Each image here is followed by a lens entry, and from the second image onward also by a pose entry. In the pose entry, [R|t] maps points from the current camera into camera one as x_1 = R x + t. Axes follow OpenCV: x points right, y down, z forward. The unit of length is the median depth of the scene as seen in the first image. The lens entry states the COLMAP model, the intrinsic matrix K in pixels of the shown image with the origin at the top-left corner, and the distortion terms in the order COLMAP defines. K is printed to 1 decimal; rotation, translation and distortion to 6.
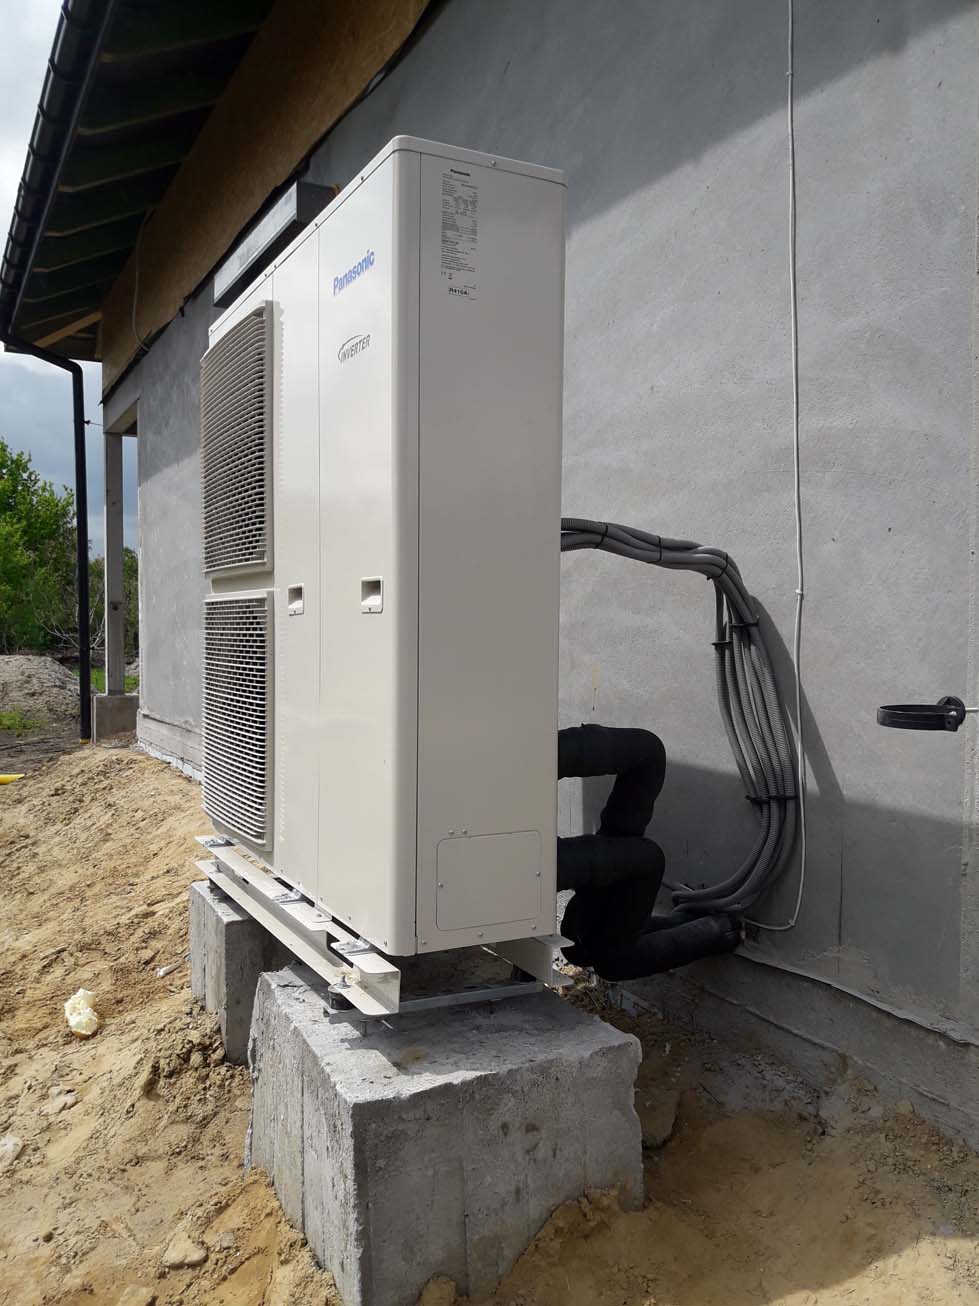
lens RADIAL K [[1093.8, 0, 490.3], [0, 1093.8, 660.2], [0, 0, 1]] dist [-0.012729, -0.011287]
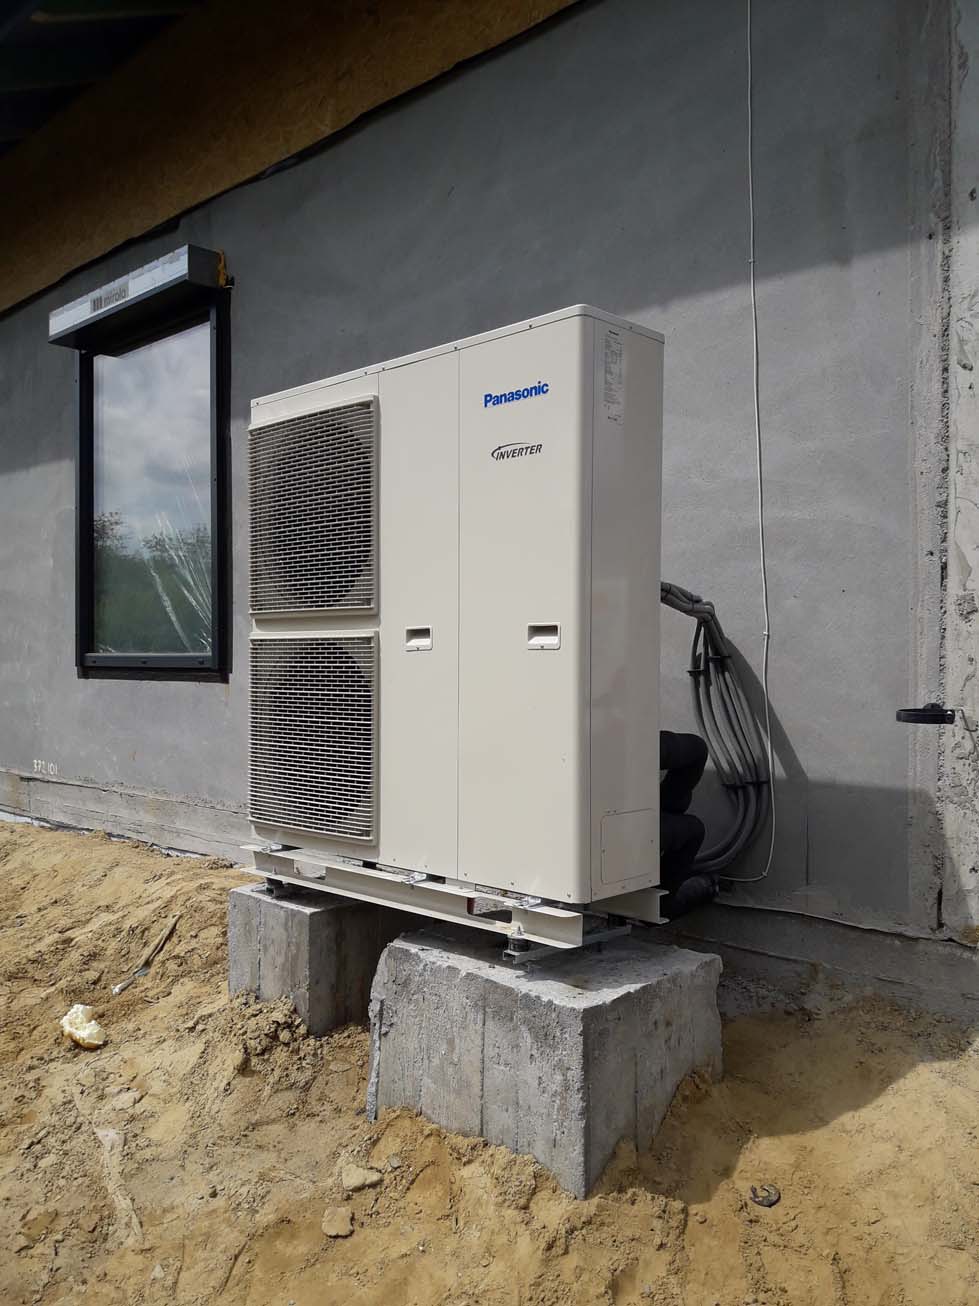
lens RADIAL K [[1082.7, 0, 489.5], [0, 1082.7, 653.0], [0, 0, 1]] dist [0.082398, -0.238359]
pose [[0.947887, -0.002831, 0.318595, -0.499506], [0.013822, 0.999384, -0.032244, 0.002355], [-0.318308, 0.034967, 0.947342, -0.201600]]
